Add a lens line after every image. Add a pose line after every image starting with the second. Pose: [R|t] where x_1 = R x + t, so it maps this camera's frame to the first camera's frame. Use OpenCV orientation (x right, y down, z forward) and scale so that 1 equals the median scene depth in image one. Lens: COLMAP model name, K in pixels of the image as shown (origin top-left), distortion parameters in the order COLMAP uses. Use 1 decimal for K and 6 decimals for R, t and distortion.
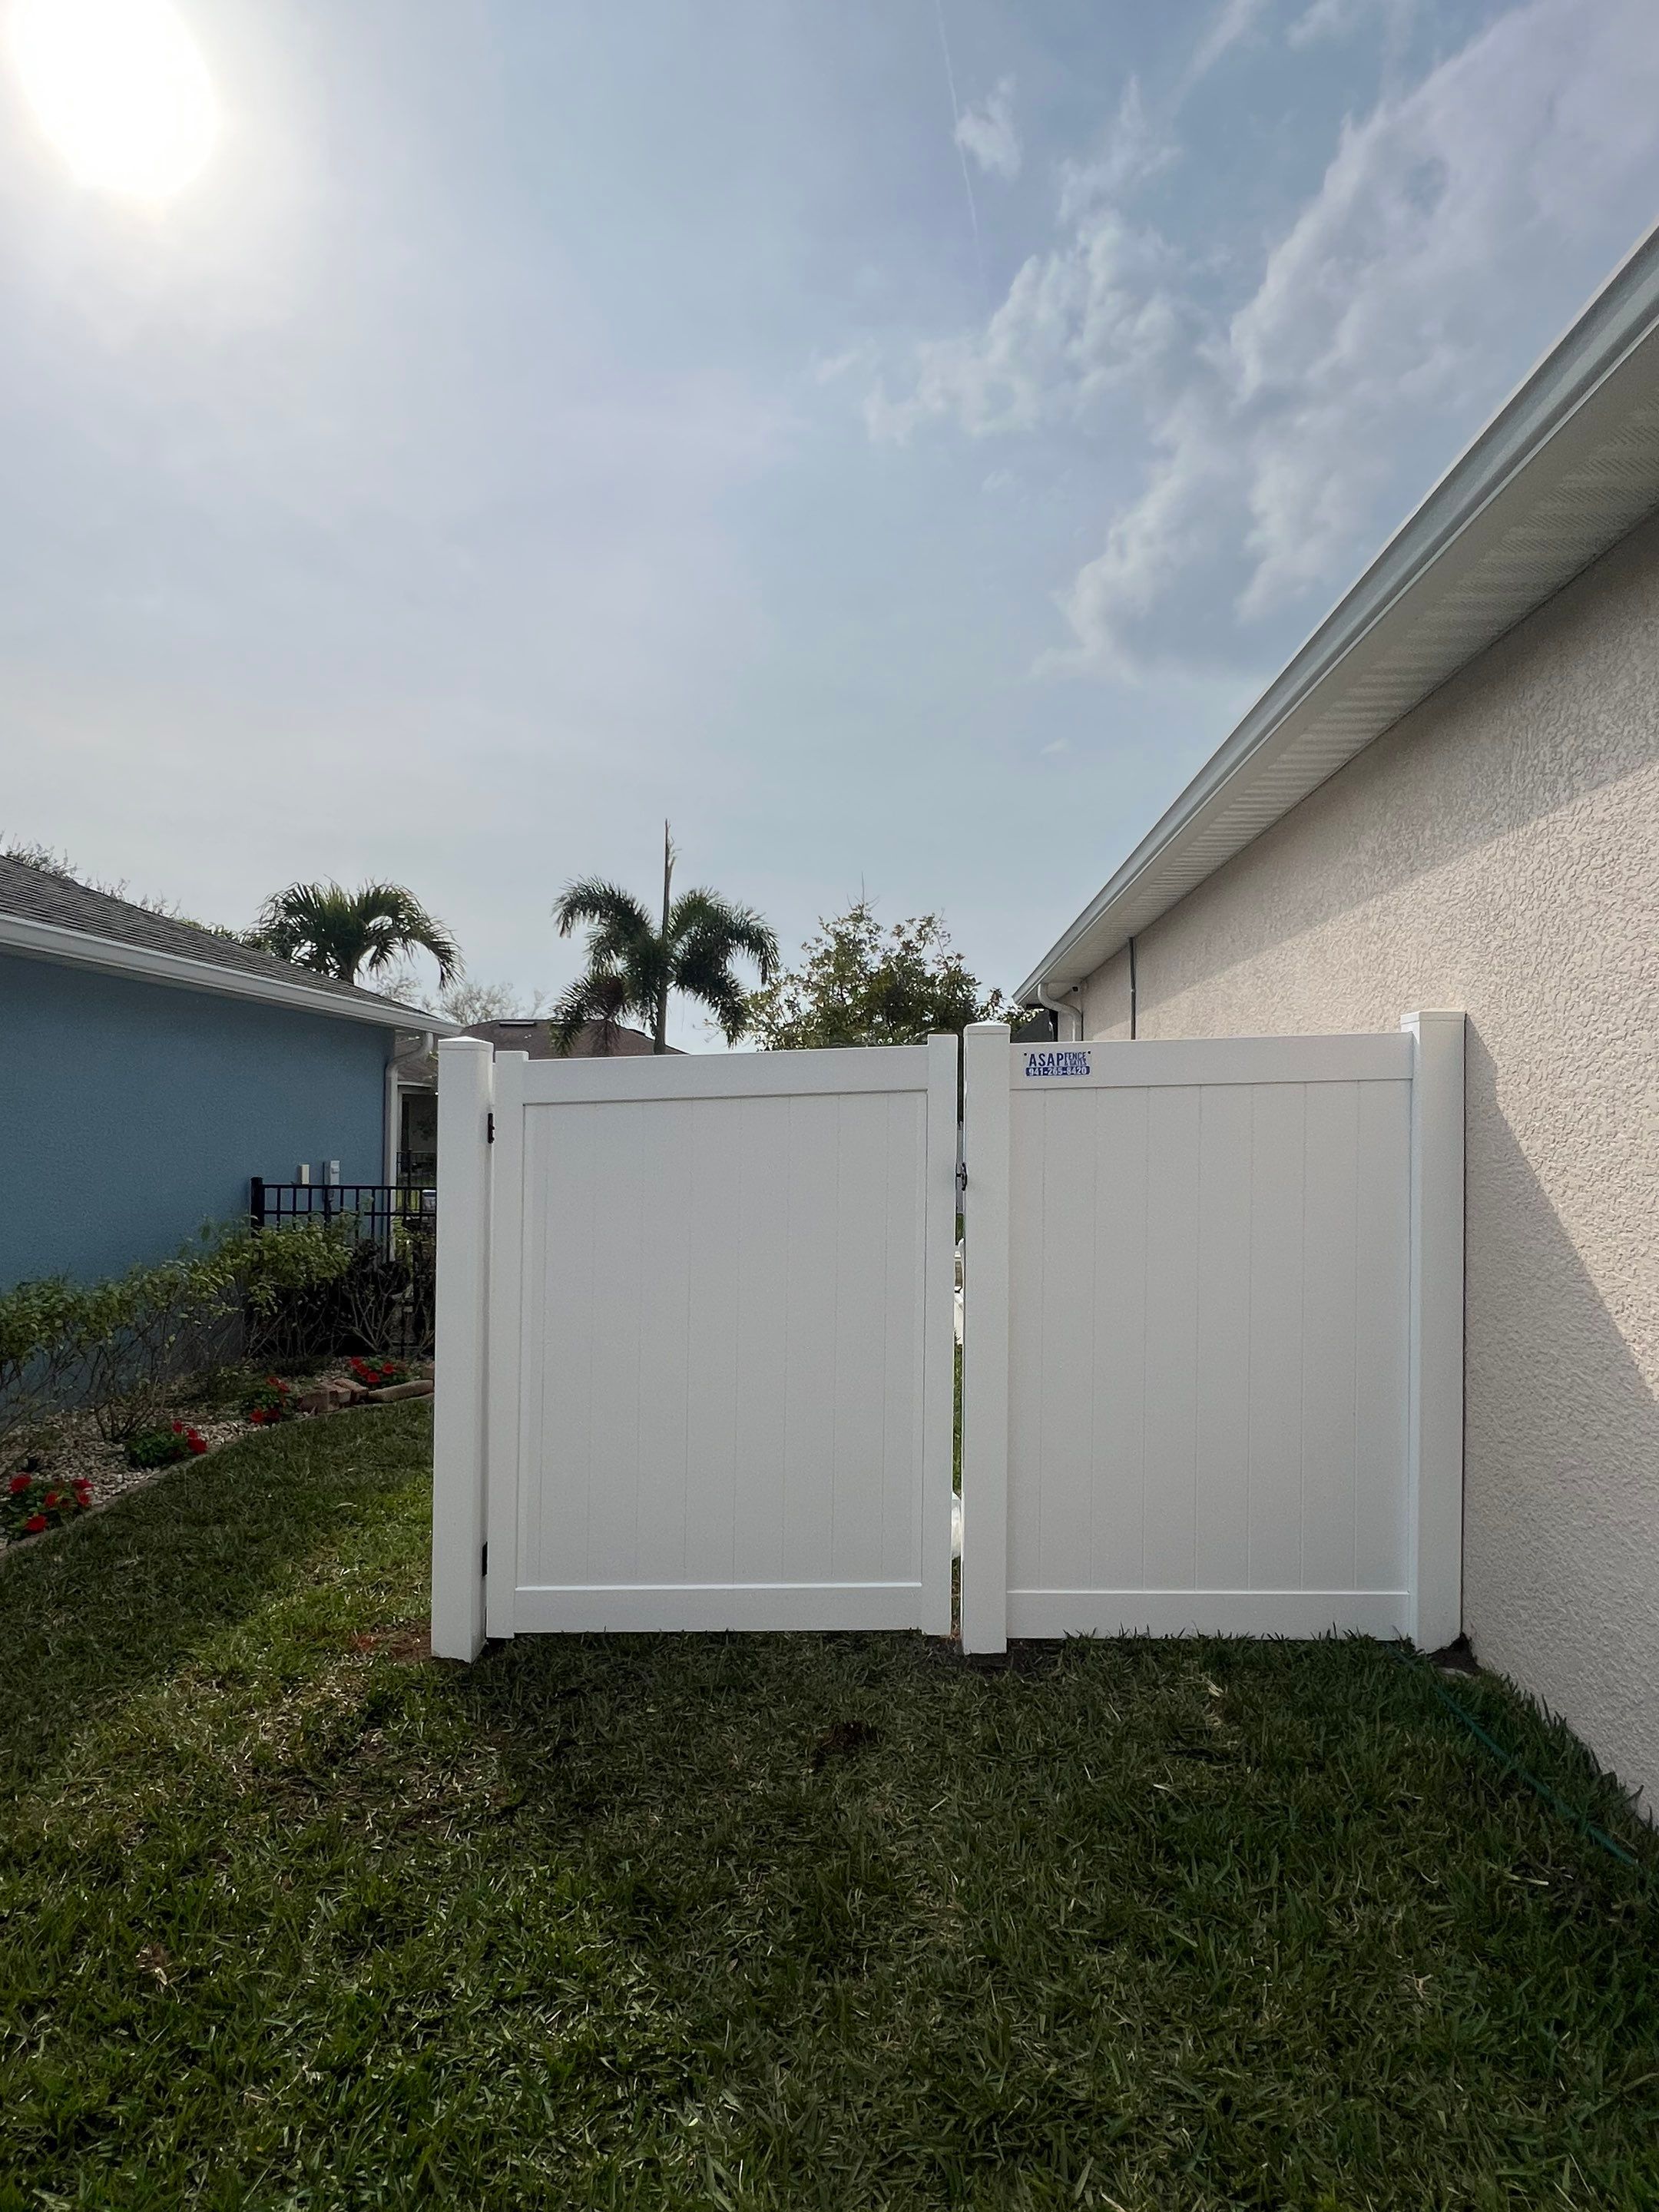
lens RADIAL K [[1154.8, 0, 813.8], [0, 1154.8, 1128.9], [0, 0, 1]] dist [-0.002324, -0.005648]
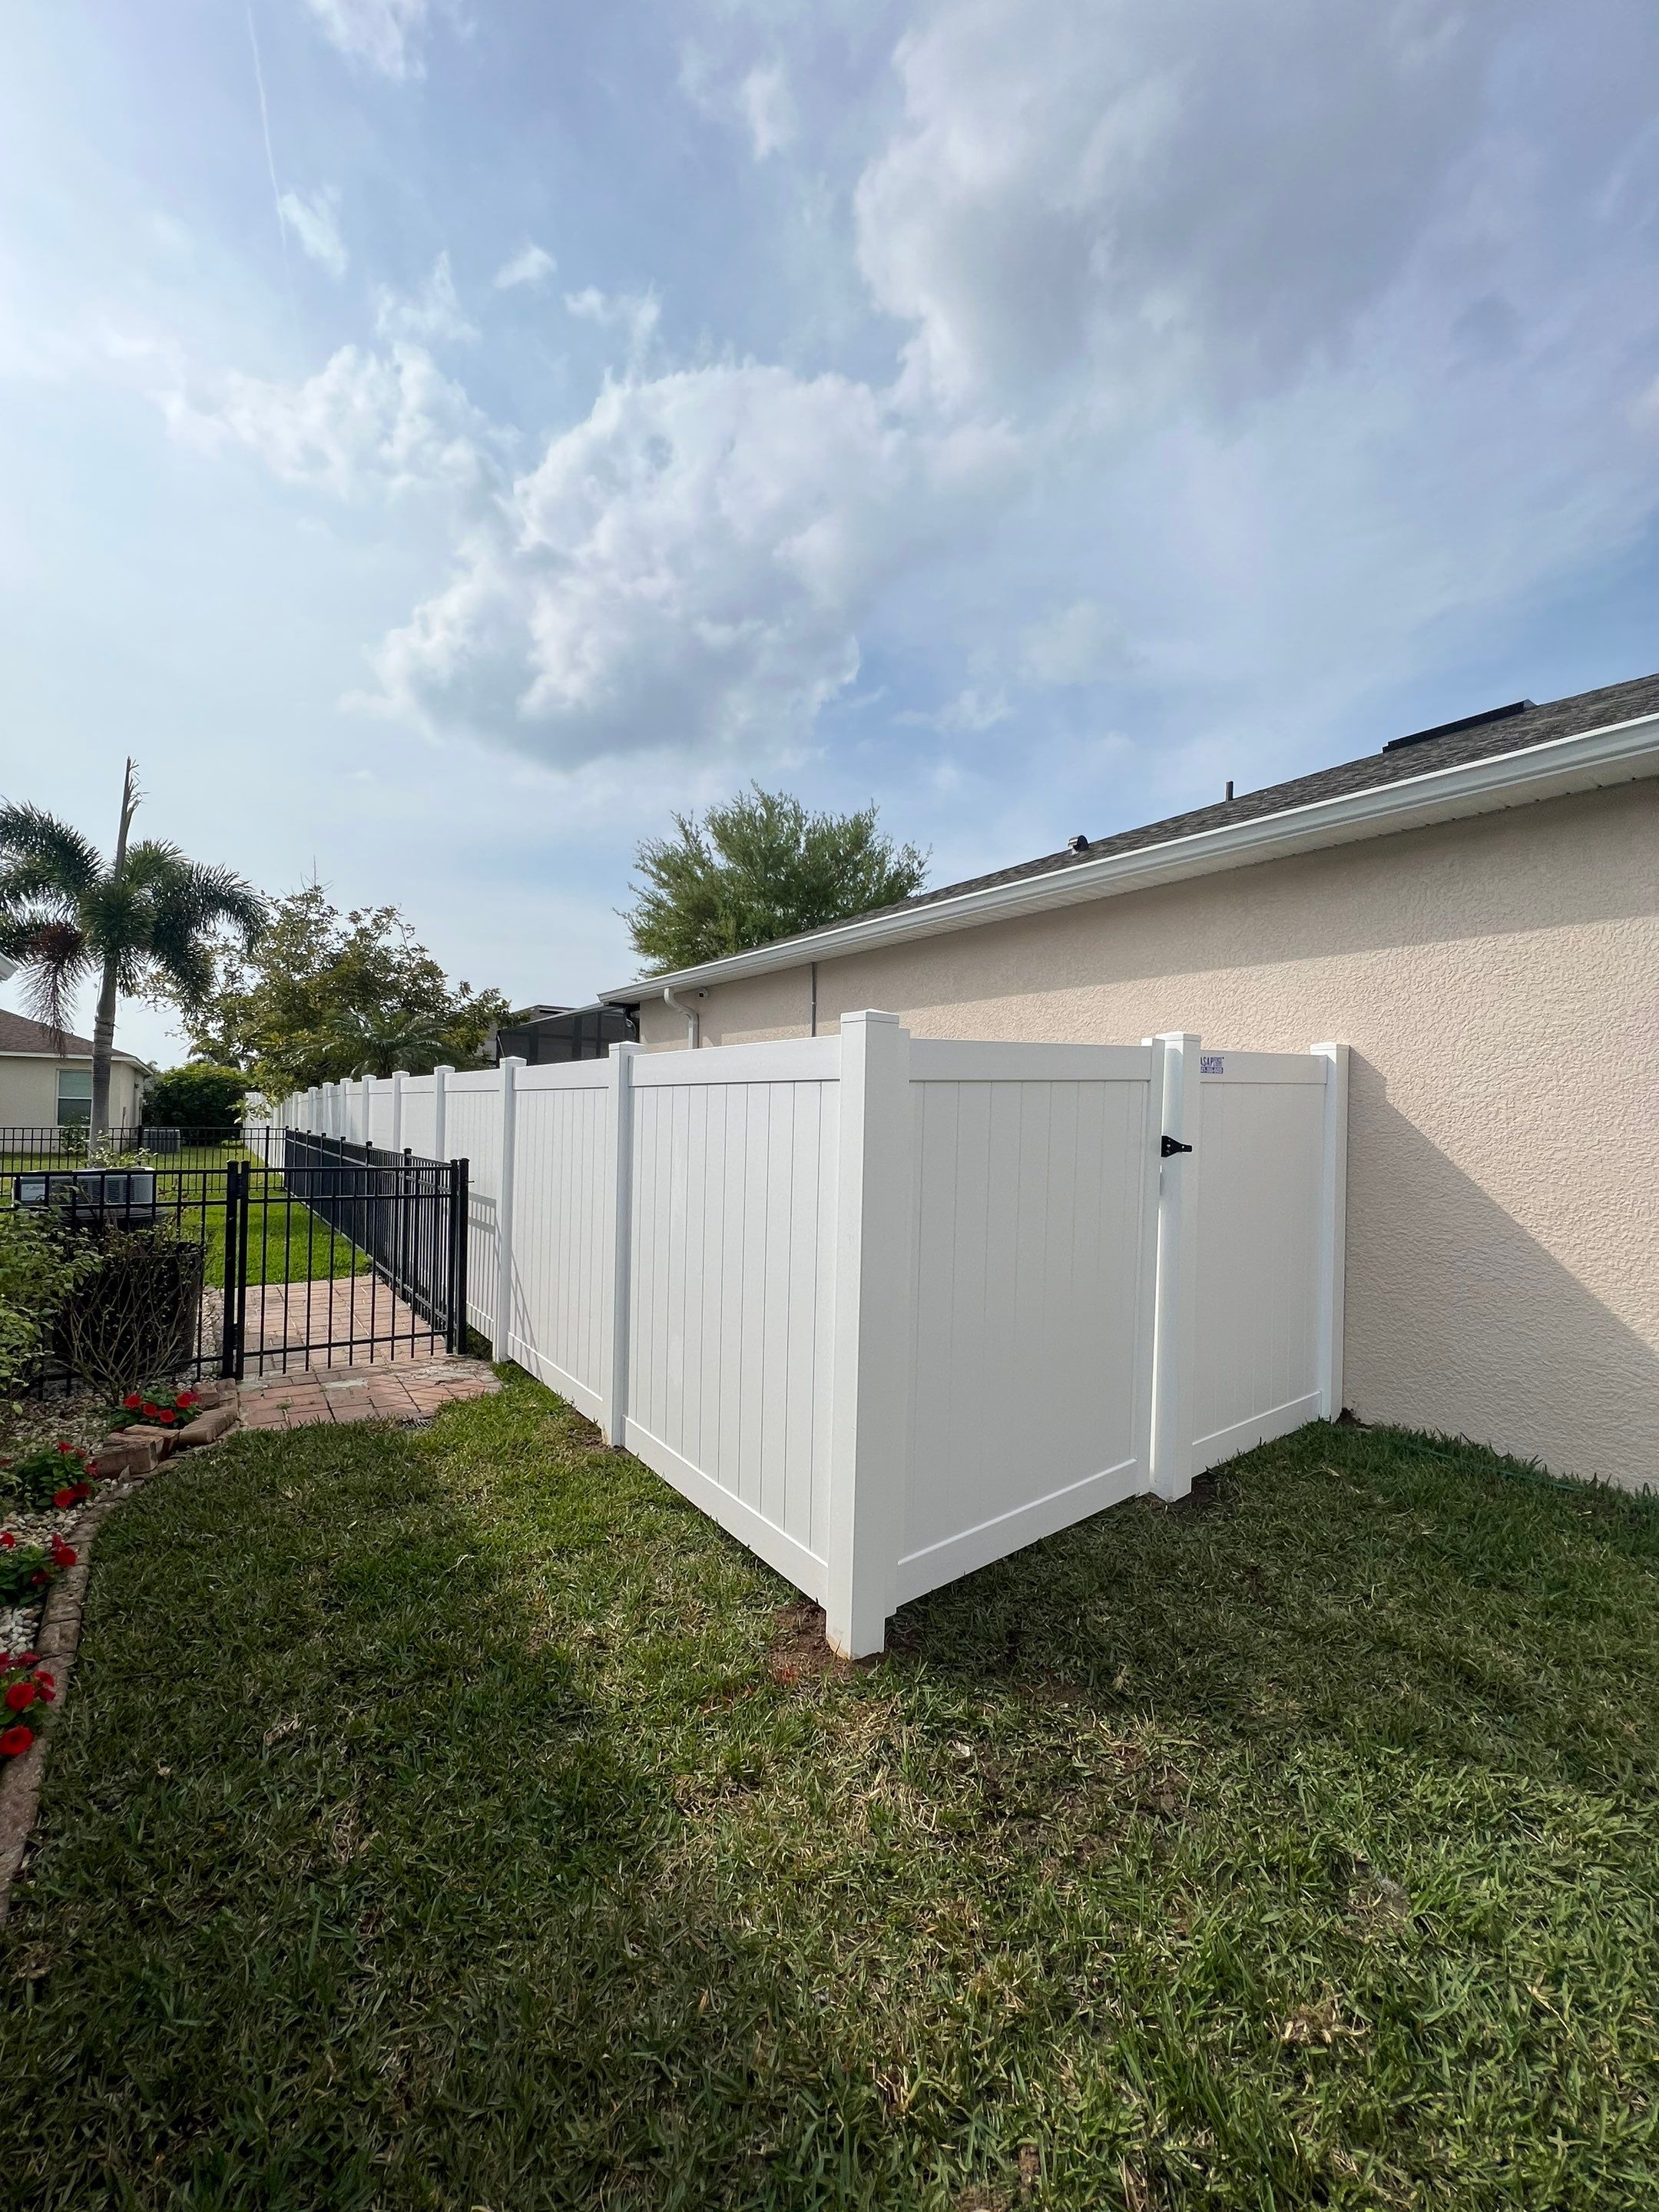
lens RADIAL K [[897.9, 0, 842.6], [0, 897.9, 1086.5], [0, 0, 1]] dist [-0.005460, -0.000405]
pose [[0.755813, 0.032018, 0.654005, -0.127429], [-0.018122, 0.999444, -0.027987, 0.001862], [-0.654537, 0.009302, 0.755973, 0.069263]]
